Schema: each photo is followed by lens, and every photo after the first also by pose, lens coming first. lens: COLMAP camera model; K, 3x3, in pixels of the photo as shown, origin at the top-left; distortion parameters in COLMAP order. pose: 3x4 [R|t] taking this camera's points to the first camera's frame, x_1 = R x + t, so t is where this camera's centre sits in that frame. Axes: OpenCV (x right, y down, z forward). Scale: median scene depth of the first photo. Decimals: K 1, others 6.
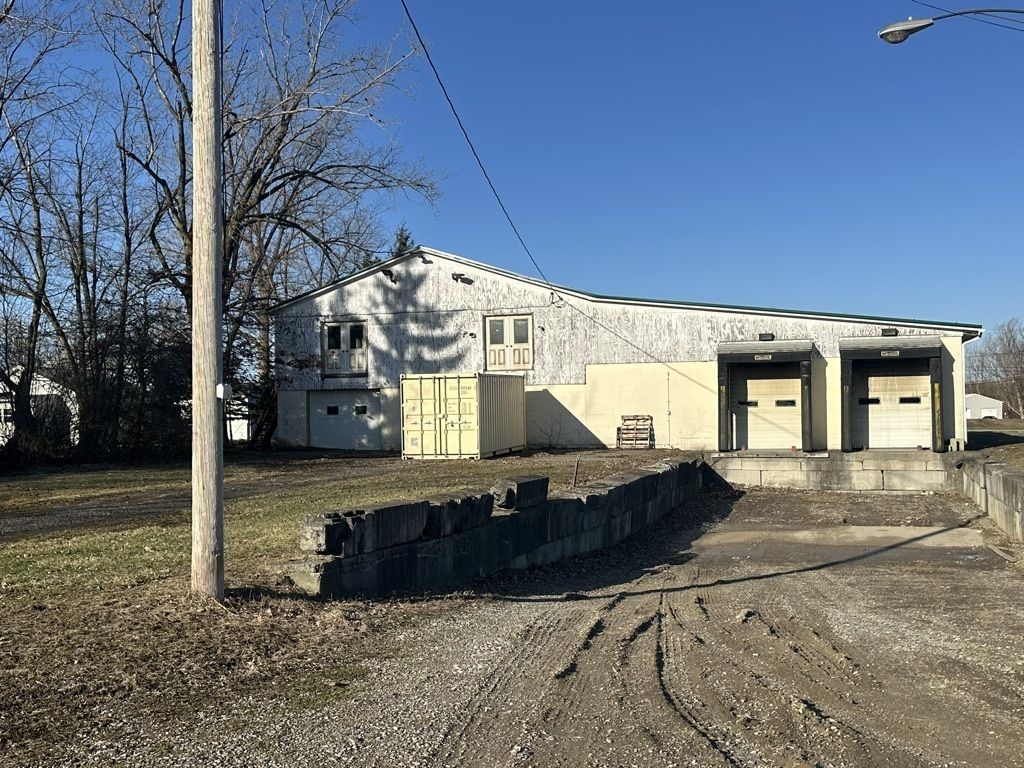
lens RADIAL K [[1097.4, 0, 510.7], [0, 1097.4, 385.1], [0, 0, 1]] dist [0.100417, 0.000000]
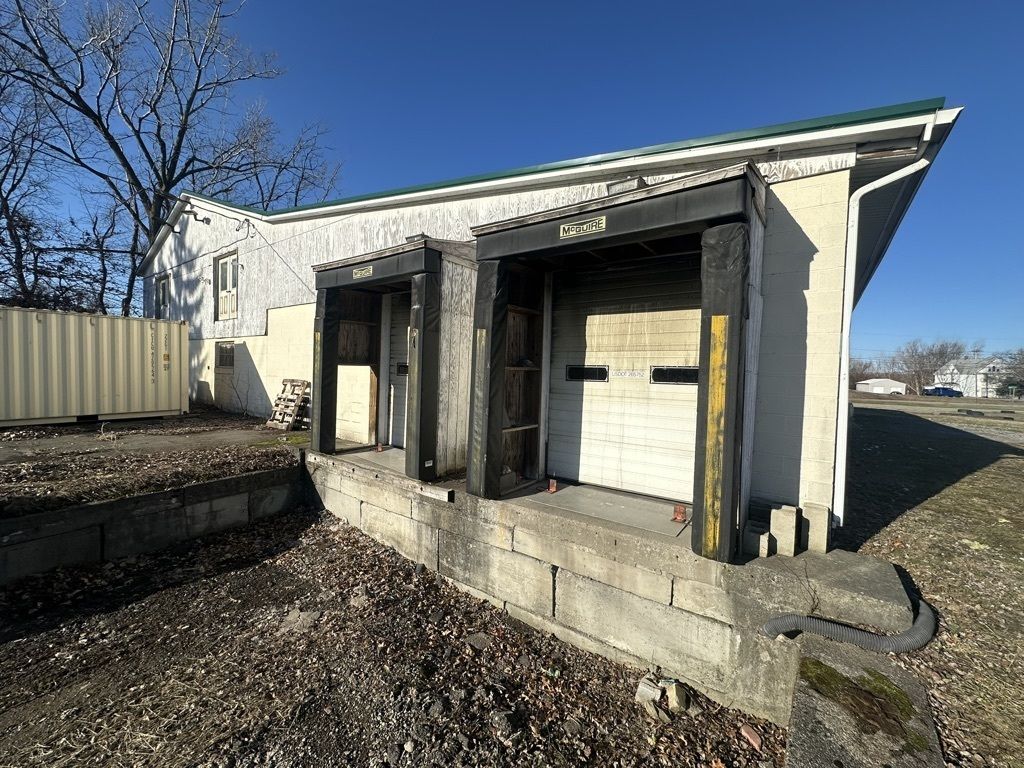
lens RADIAL K [[410.5, 0, 516.5], [0, 410.5, 384.6], [0, 0, 1]] dist [0.003224, -0.000369]
pose [[0.942116, 0.055327, -0.330690, 0.355460], [-0.038416, 0.997608, 0.057463, 0.011021], [0.333079, -0.041433, 0.941988, 0.853584]]
